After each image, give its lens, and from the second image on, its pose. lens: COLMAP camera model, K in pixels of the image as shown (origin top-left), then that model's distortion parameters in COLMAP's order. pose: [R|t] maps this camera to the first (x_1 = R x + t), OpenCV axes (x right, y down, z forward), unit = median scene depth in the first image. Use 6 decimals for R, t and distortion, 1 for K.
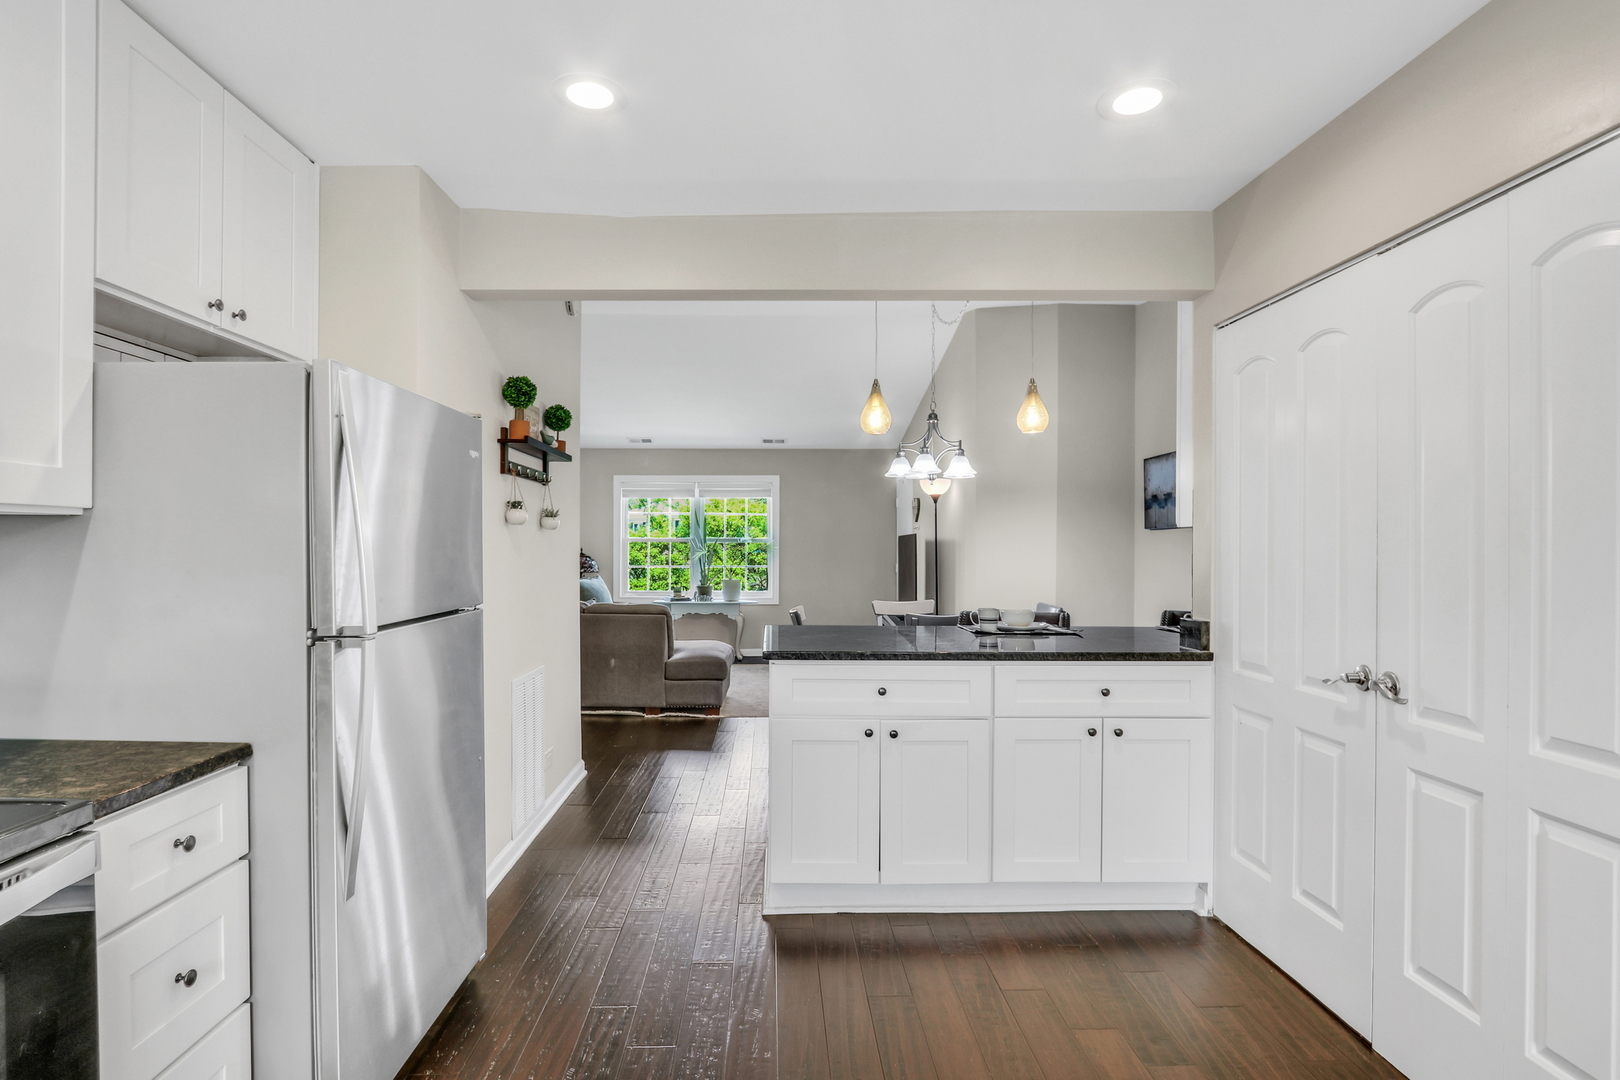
lens RADIAL K [[828.4, 0, 798.3], [0, 828.4, 547.3], [0, 0, 1]] dist [-0.014364, 0.002174]
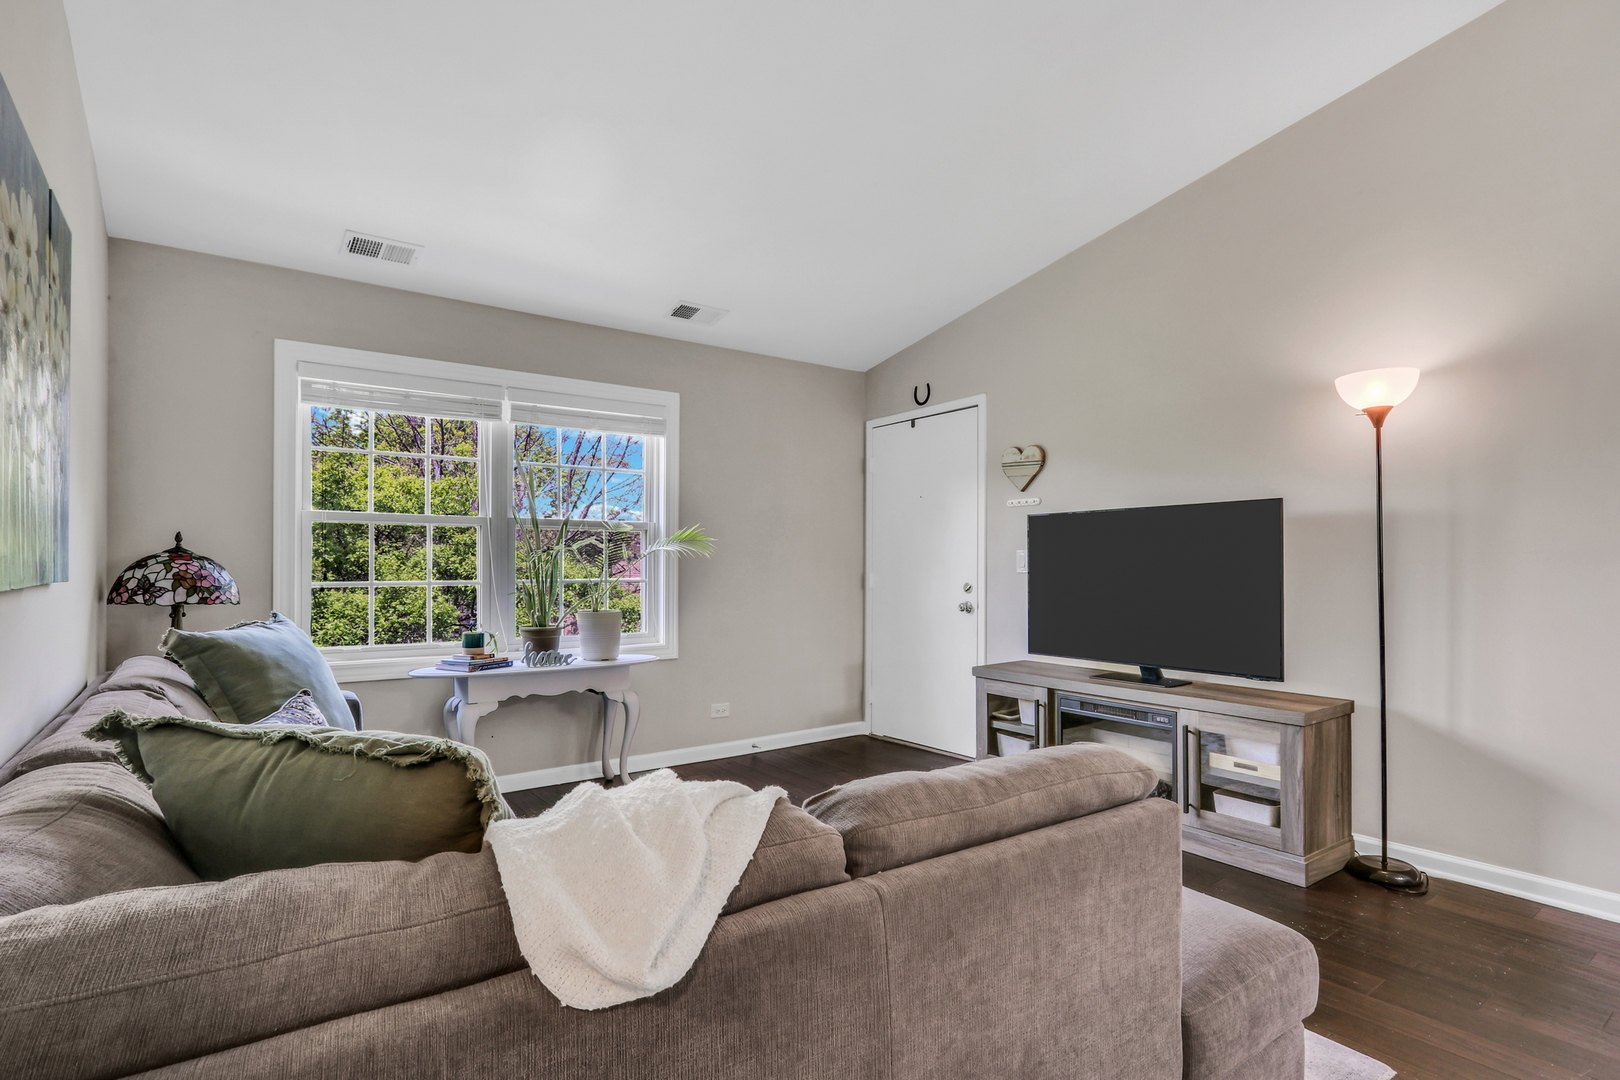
lens RADIAL K [[828.4, 0, 809.6], [0, 828.4, 544.2], [0, 0, 1]] dist [-0.014364, 0.002174]
pose [[0.837832, 0.009095, 0.545852, -0.231139], [0.002321, 0.999793, -0.020221, 0.012549], [-0.545923, 0.018209, 0.837638, 0.569127]]
